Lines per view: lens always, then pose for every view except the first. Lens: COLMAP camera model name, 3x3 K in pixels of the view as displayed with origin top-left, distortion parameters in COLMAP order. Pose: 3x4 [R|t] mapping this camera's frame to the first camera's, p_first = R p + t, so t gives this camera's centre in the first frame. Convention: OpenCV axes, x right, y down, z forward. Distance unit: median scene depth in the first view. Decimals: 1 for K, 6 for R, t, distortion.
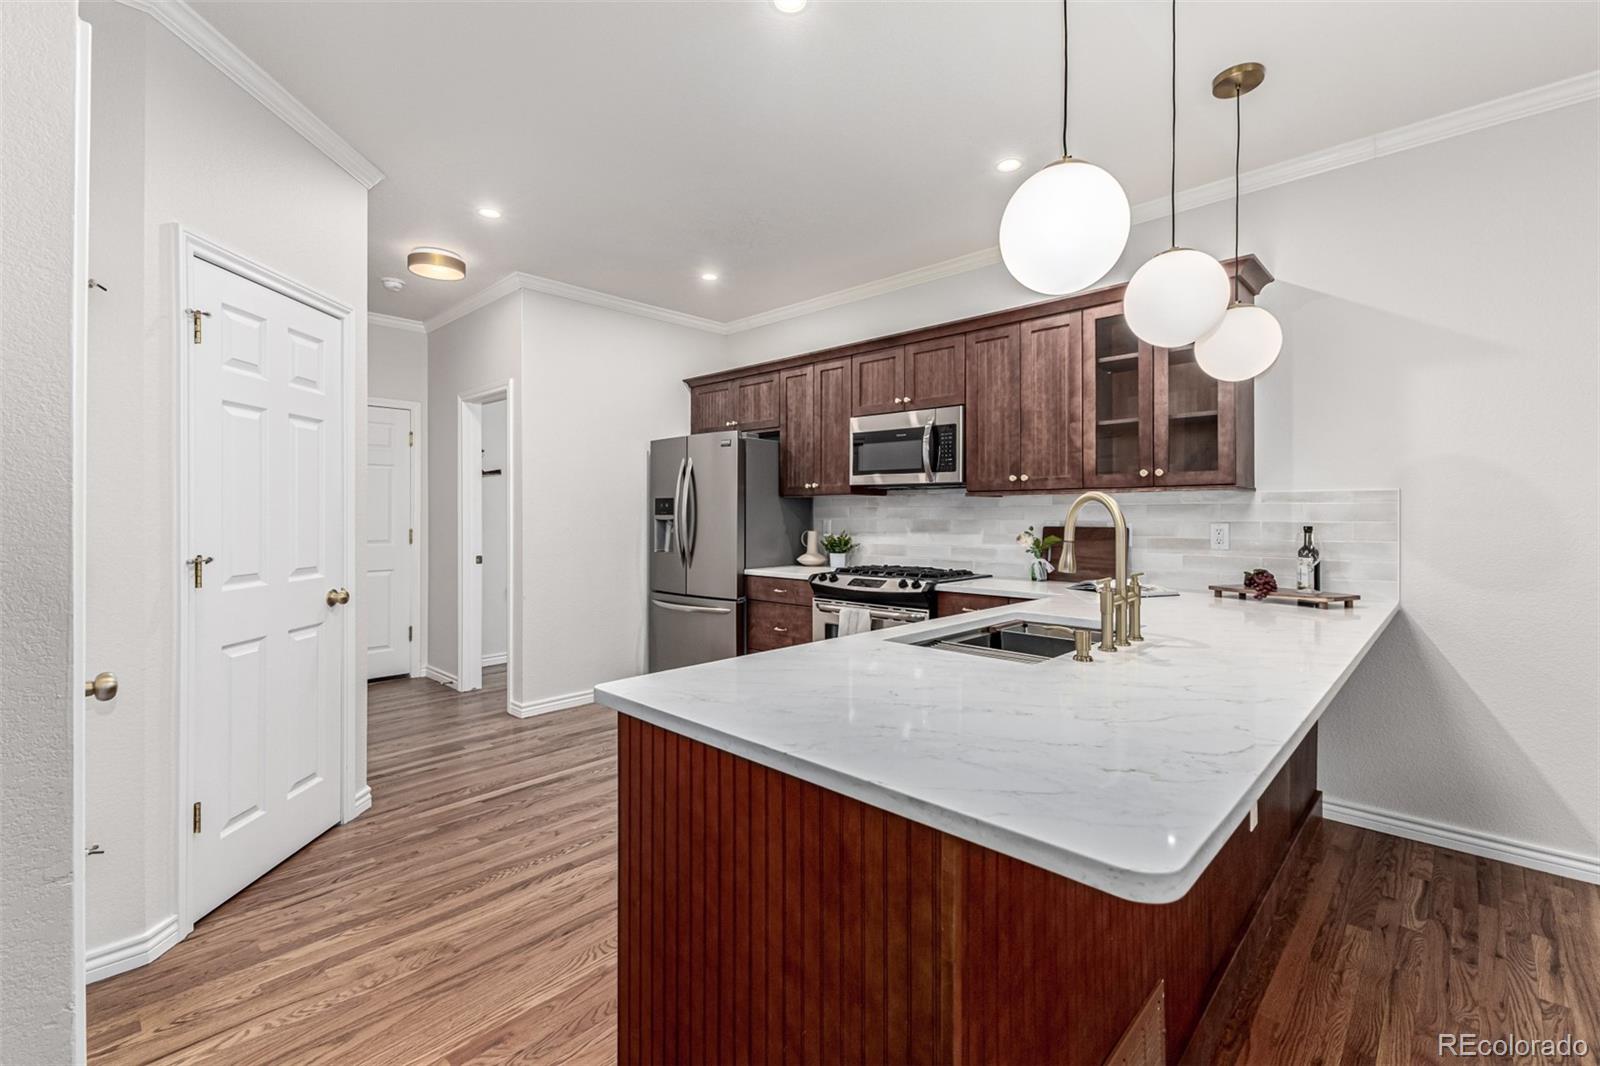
lens RADIAL K [[698.2, 0, 812.8], [0, 698.2, 519.3], [0, 0, 1]] dist [0.011428, -0.002572]
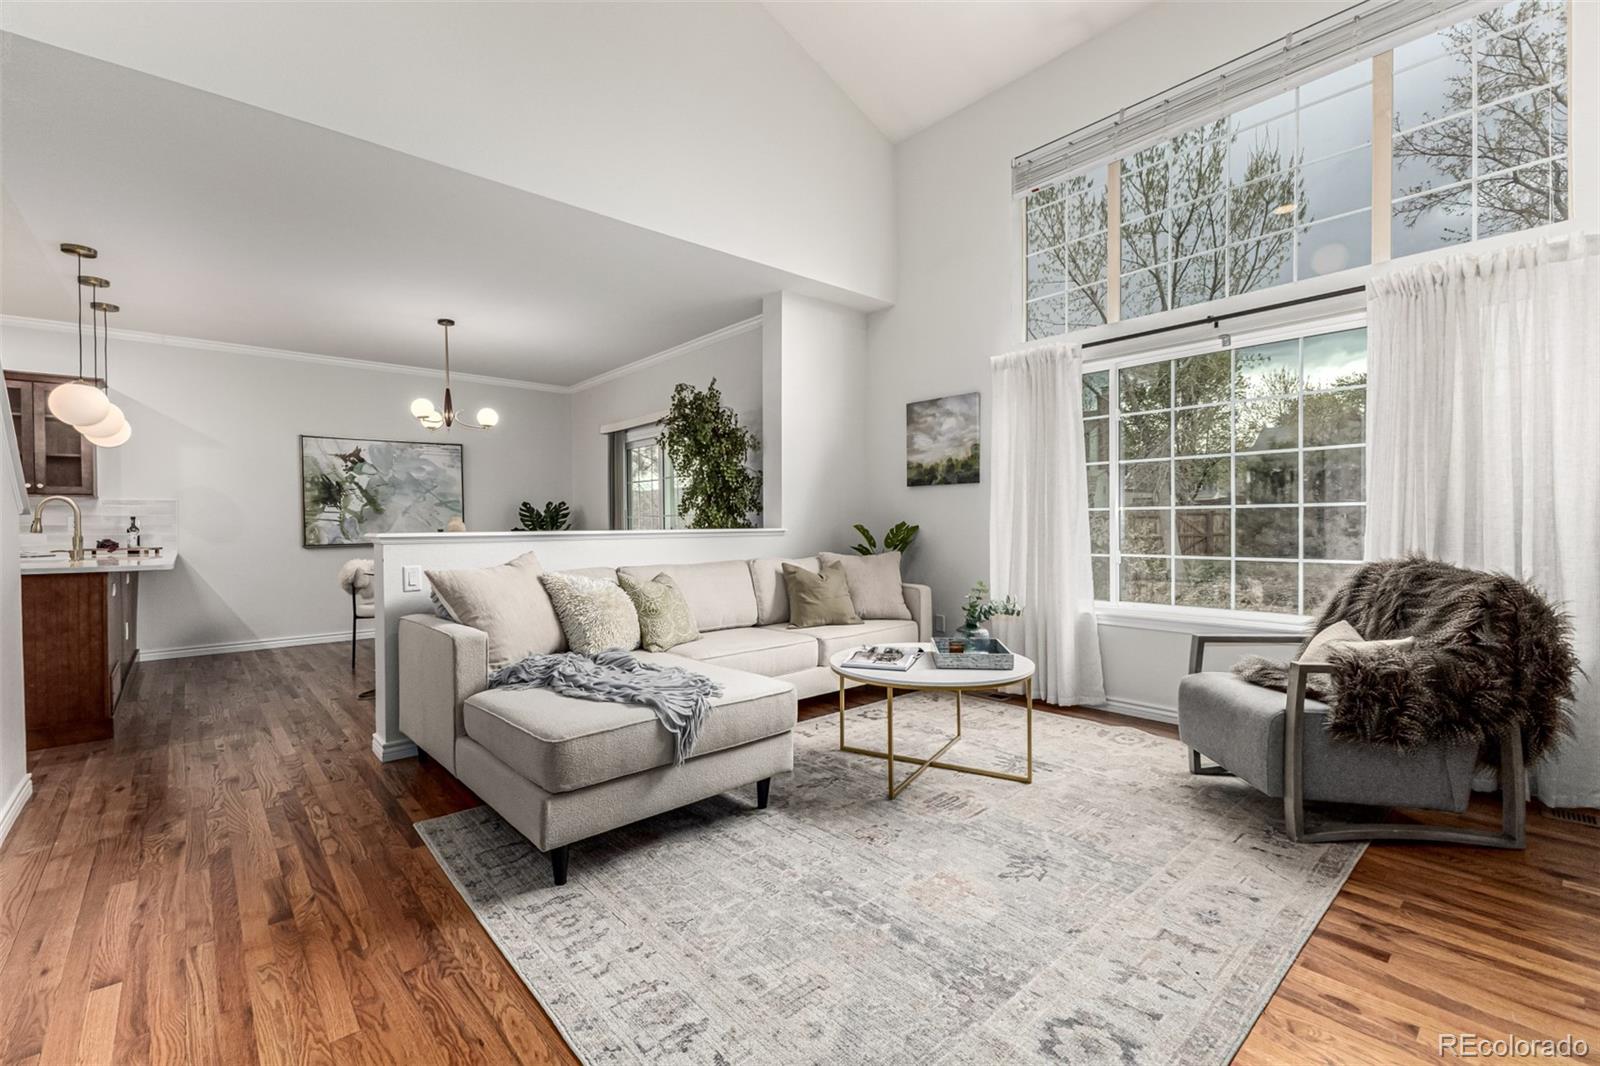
lens RADIAL K [[698.2, 0, 784.9], [0, 698.2, 529.1], [0, 0, 1]] dist [0.011428, -0.002572]
pose [[0.116448, -0.006690, 0.993174, -0.851735], [0.015224, 0.999872, 0.004950, 0.049981], [-0.993080, 0.014543, 0.116535, -0.859085]]
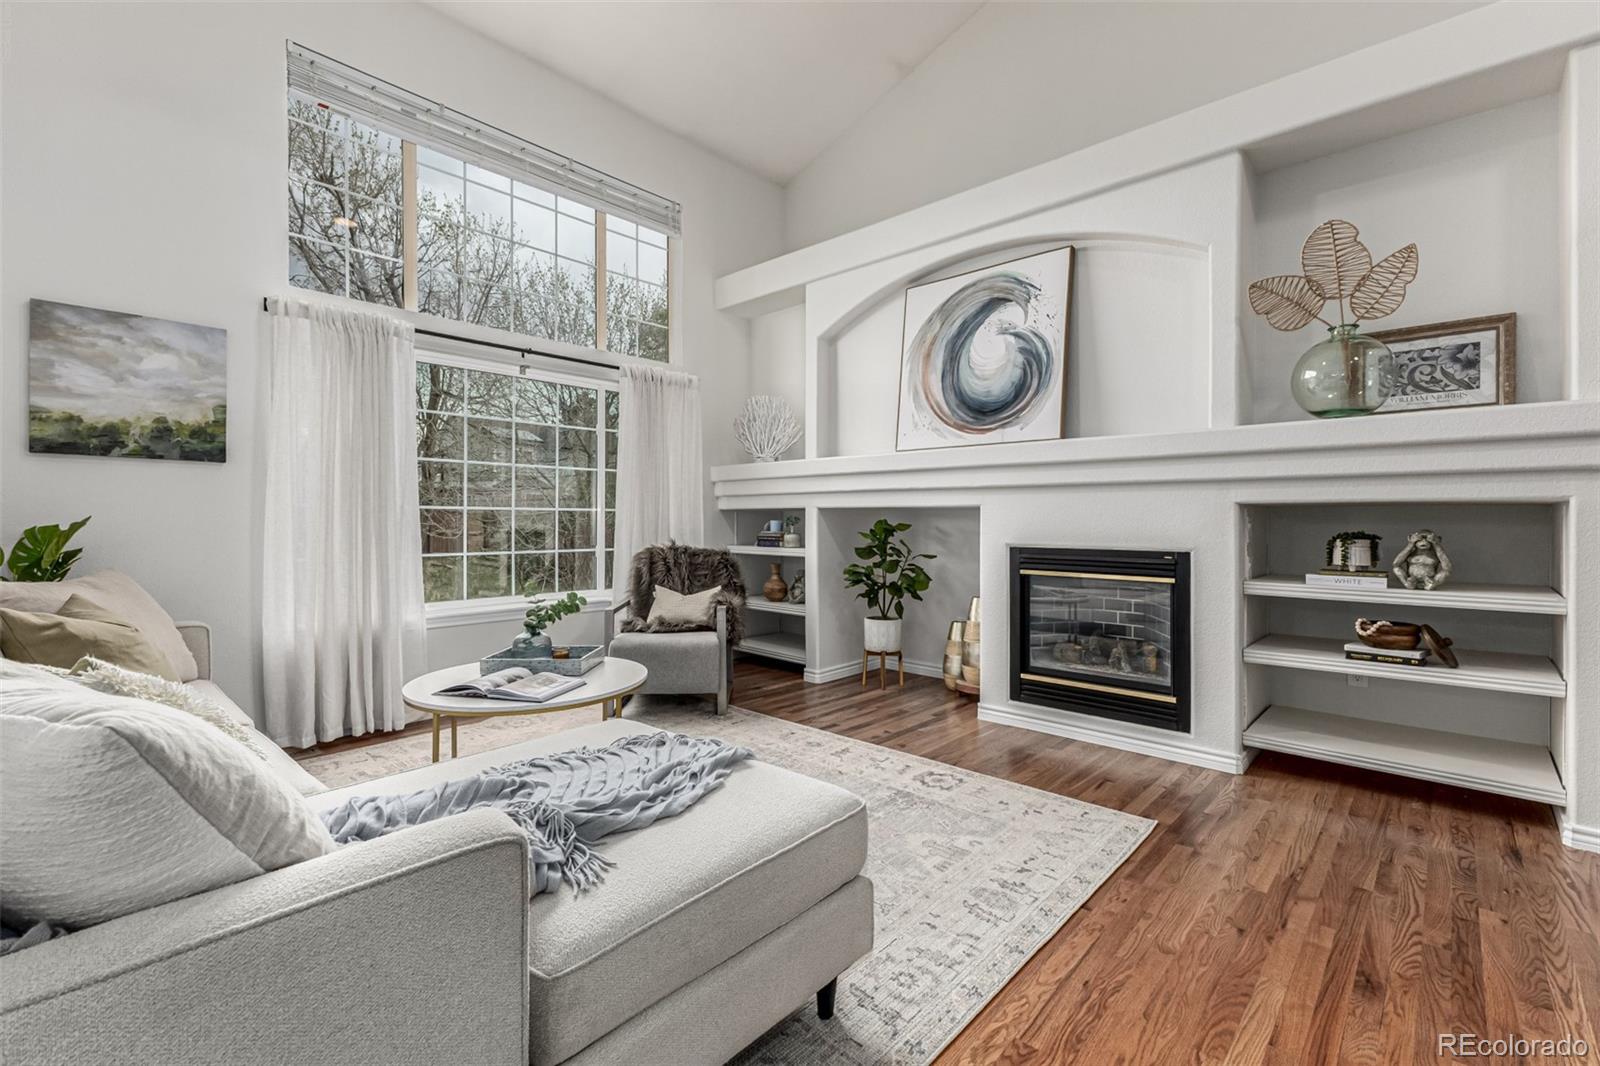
lens RADIAL K [[698.2, 0, 826.2], [0, 698.2, 524.0], [0, 0, 1]] dist [0.011428, -0.002572]
pose [[-0.999688, -0.000317, -0.024969, -0.278914], [-0.000597, 0.999937, 0.011200, 0.044014], [0.024964, 0.011212, -0.999625, -0.171997]]
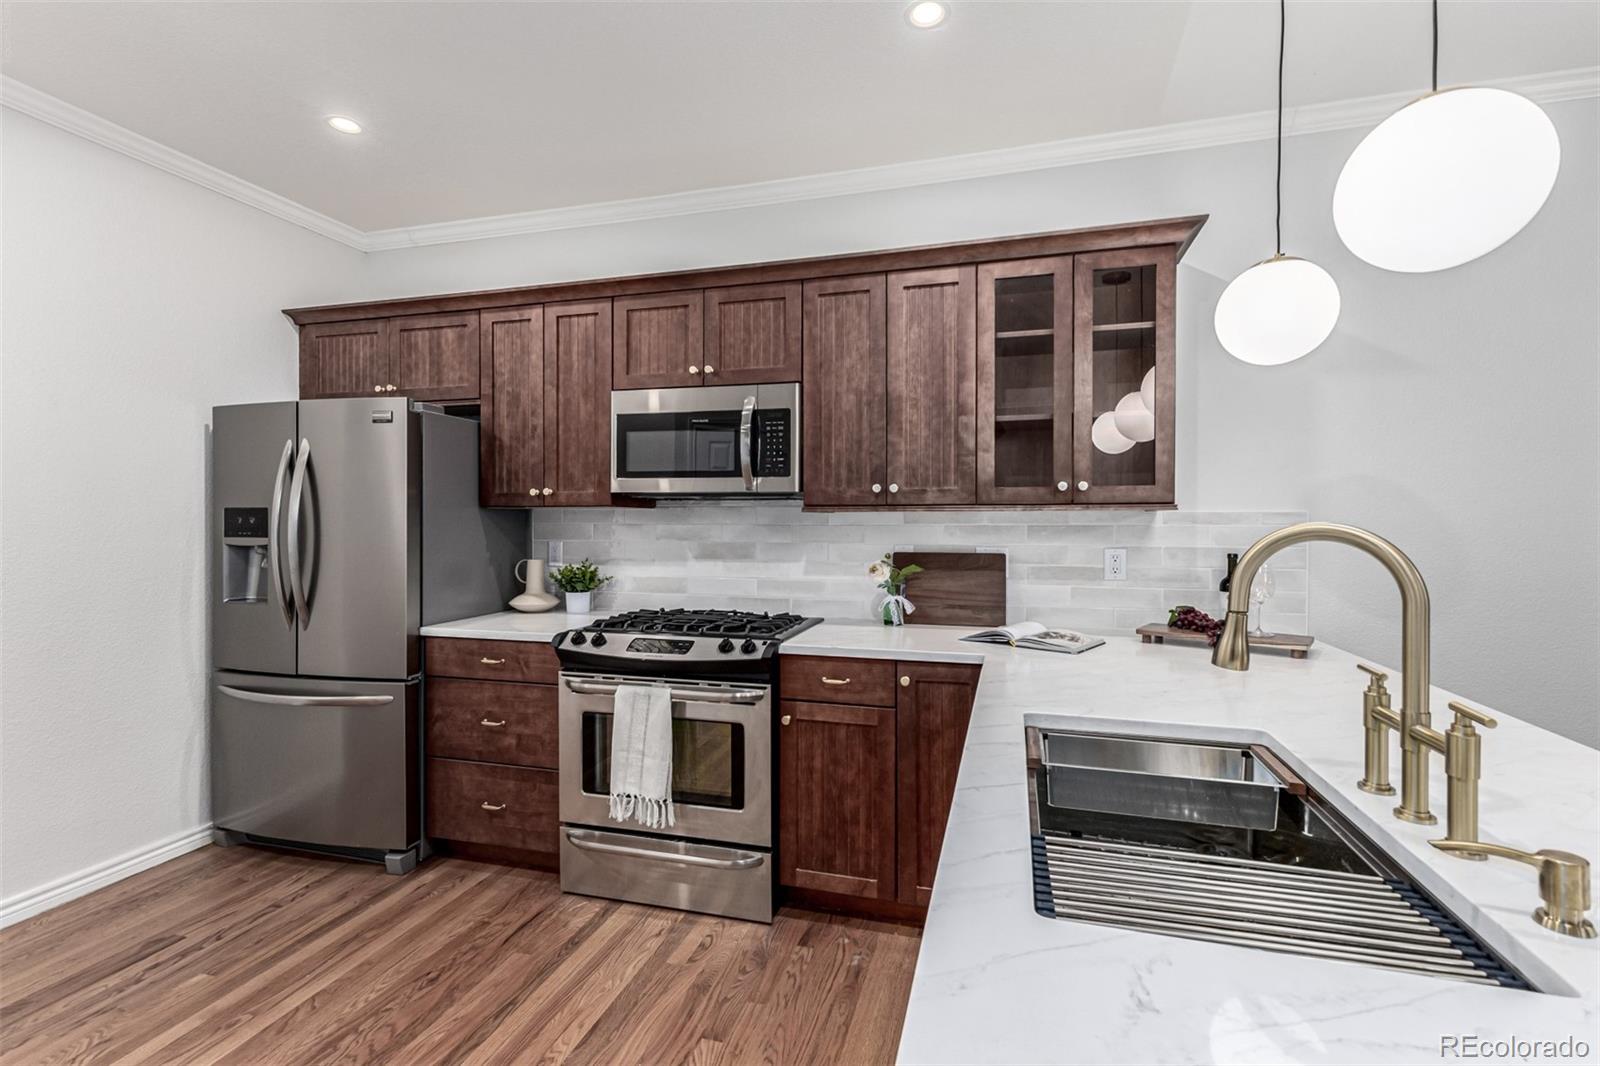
lens RADIAL K [[698.2, 0, 800.4], [0, 698.2, 523.9], [0, 0, 1]] dist [0.011428, -0.002572]
pose [[0.880638, -0.003845, 0.473774, -0.121200], [0.004097, 0.999991, 0.000500, -0.022050], [-0.473772, 0.001500, 0.880646, 0.389799]]
